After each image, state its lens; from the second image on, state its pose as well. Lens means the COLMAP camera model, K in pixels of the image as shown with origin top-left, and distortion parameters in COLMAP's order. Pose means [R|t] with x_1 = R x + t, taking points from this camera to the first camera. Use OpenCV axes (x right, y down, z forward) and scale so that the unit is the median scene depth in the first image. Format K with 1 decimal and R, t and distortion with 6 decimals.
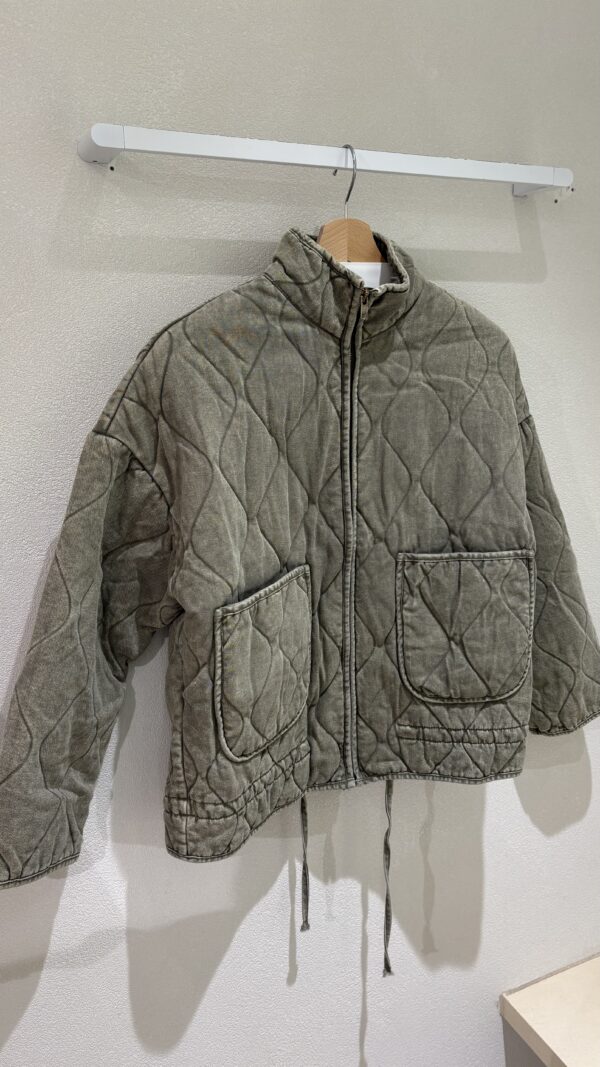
lens RADIAL K [[789.2, 0, 300.0], [0, 789.2, 533.5], [0, 0, 1]] dist [0.029848, -0.039524]
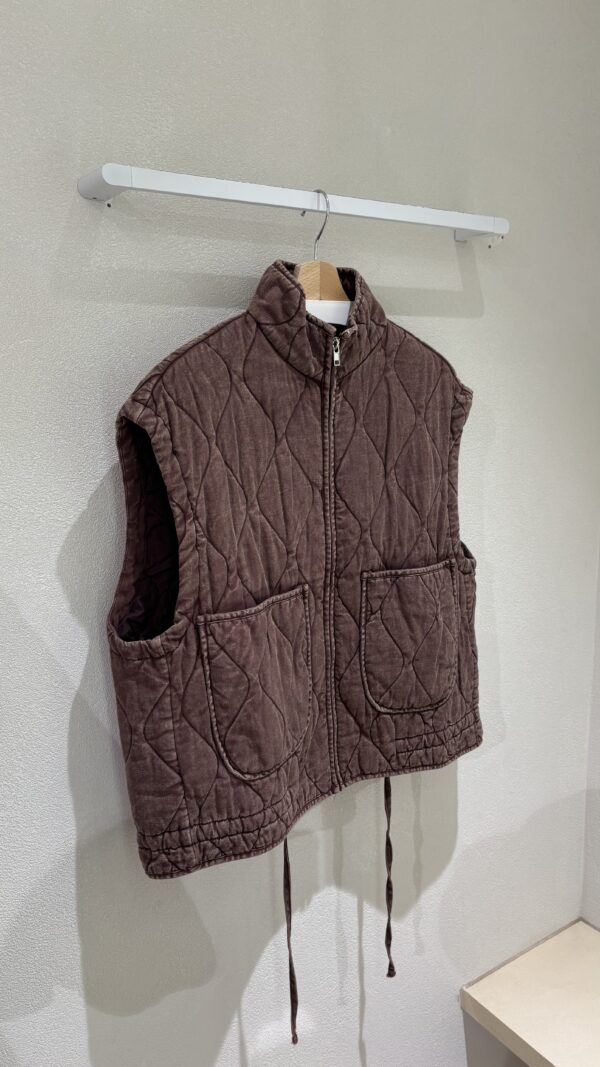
lens RADIAL K [[791.3, 0, 298.9], [0, 791.3, 530.4], [0, 0, 1]] dist [0.002465, 0.003473]
pose [[0.987406, -0.030993, 0.155138, -0.156420], [0.038350, 0.998266, -0.044656, 0.023784], [-0.153485, 0.050044, 0.986883, -0.047270]]
